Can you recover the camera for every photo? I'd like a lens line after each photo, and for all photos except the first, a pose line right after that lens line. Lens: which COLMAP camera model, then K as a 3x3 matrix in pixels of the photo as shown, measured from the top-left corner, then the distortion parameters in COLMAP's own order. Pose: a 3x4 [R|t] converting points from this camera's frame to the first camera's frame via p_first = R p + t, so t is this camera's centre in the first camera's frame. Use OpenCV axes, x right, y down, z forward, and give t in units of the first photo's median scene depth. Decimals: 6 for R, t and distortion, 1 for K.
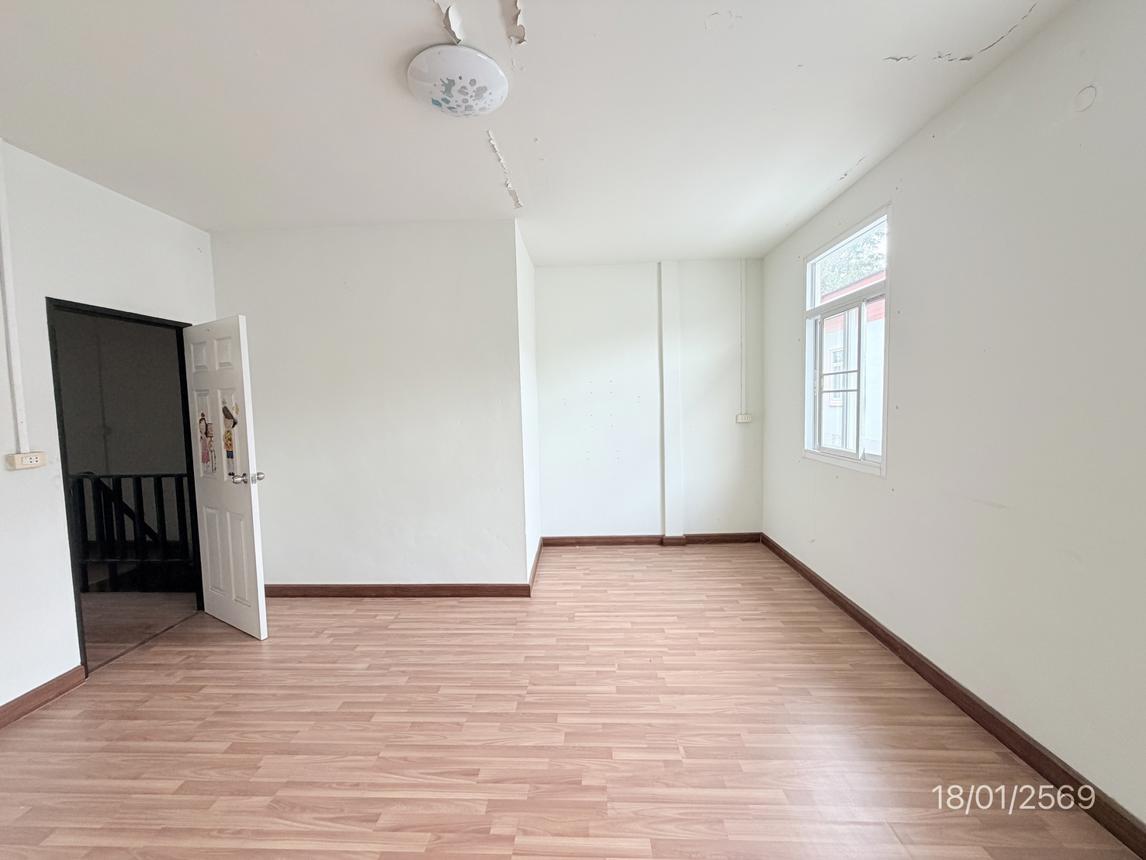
lens RADIAL K [[459.8, 0, 568.5], [0, 459.8, 429.1], [0, 0, 1]] dist [-0.000633, 0.000056]
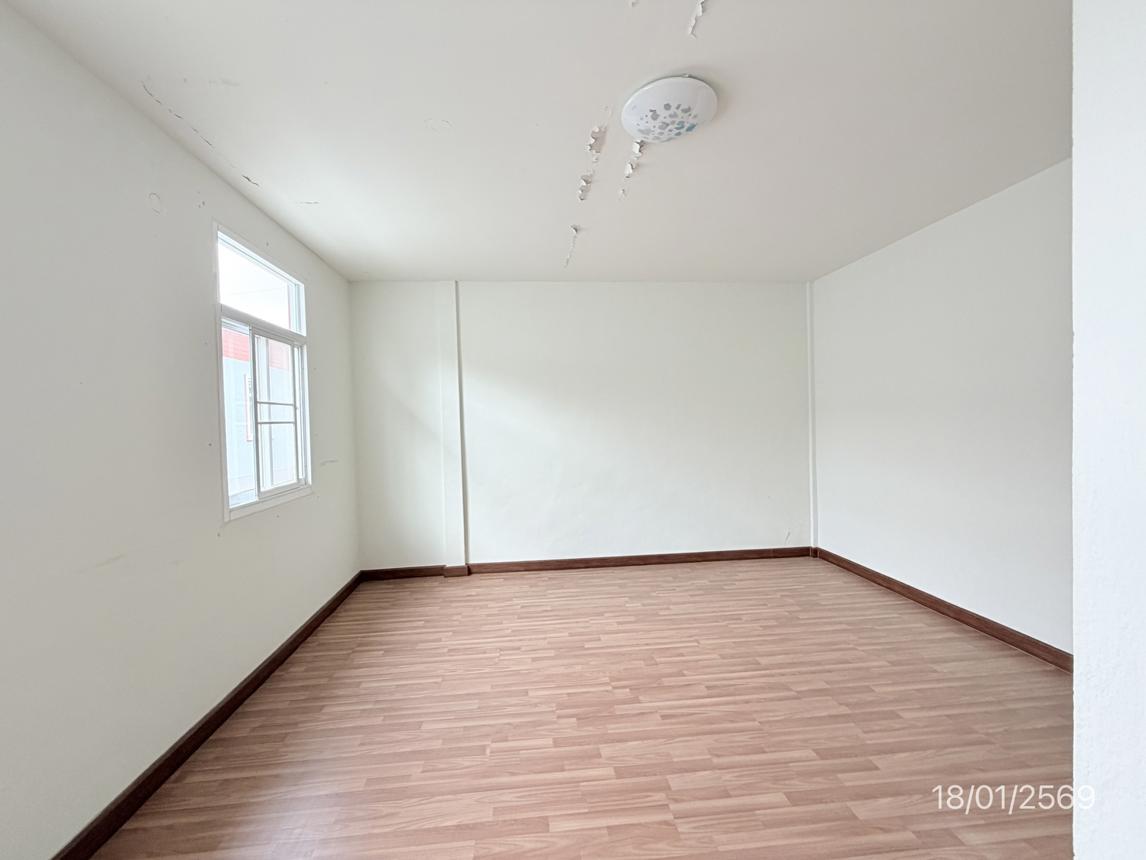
lens RADIAL K [[459.8, 0, 568.5], [0, 459.8, 429.1], [0, 0, 1]] dist [-0.000633, 0.000056]
pose [[-0.988896, 0.054921, -0.138090, 0.168088], [0.044140, 0.995820, 0.079960, -0.120452], [0.141904, 0.072976, -0.987187, 2.022130]]
